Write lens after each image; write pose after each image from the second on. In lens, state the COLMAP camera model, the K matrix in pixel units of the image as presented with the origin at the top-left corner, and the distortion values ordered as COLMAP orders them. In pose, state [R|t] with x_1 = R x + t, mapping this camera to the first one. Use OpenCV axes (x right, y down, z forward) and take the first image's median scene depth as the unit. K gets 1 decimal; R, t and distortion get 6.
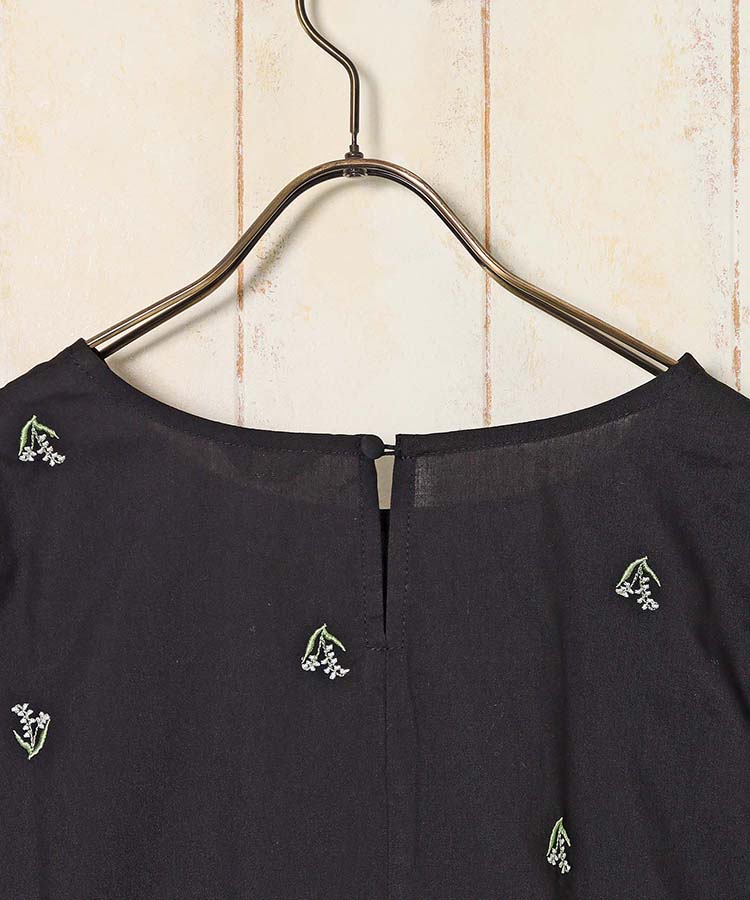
lens RADIAL K [[1816.7, 0, 373.5], [0, 1816.7, 449.9], [0, 0, 1]] dist [0.085820, 0.000000]
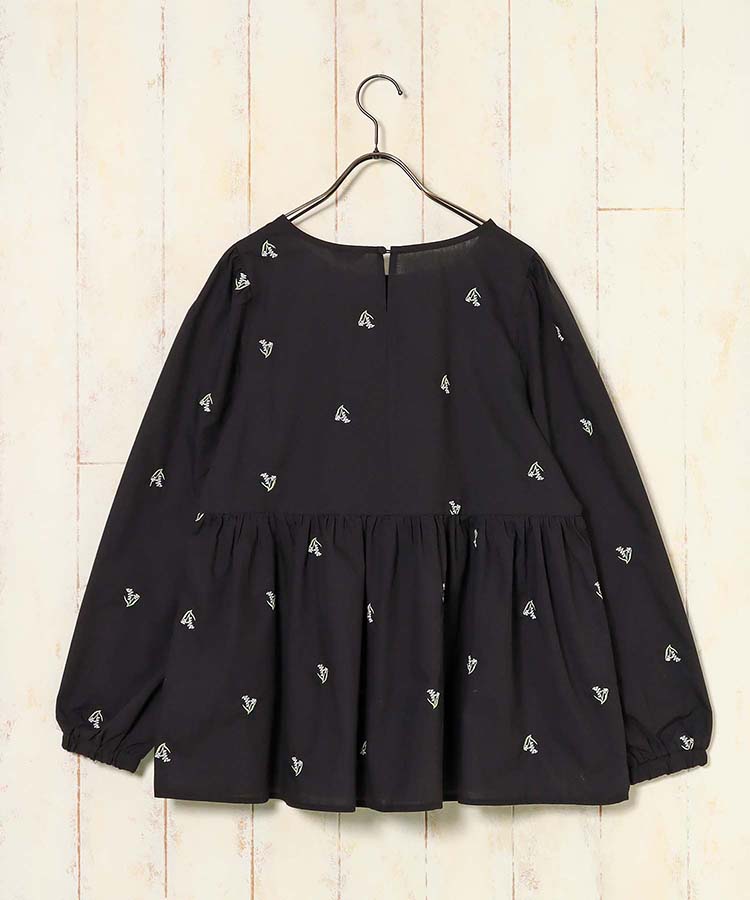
lens RADIAL K [[1297.6, 0, 372.6], [0, 1297.6, 450.0], [0, 0, 1]] dist [0.025369, 0.000000]
pose [[0.999873, 0.000824, -0.015942, 0.016360], [-0.000665, 0.999950, 0.009992, 0.287183], [0.015949, -0.009980, 0.999823, -1.052207]]
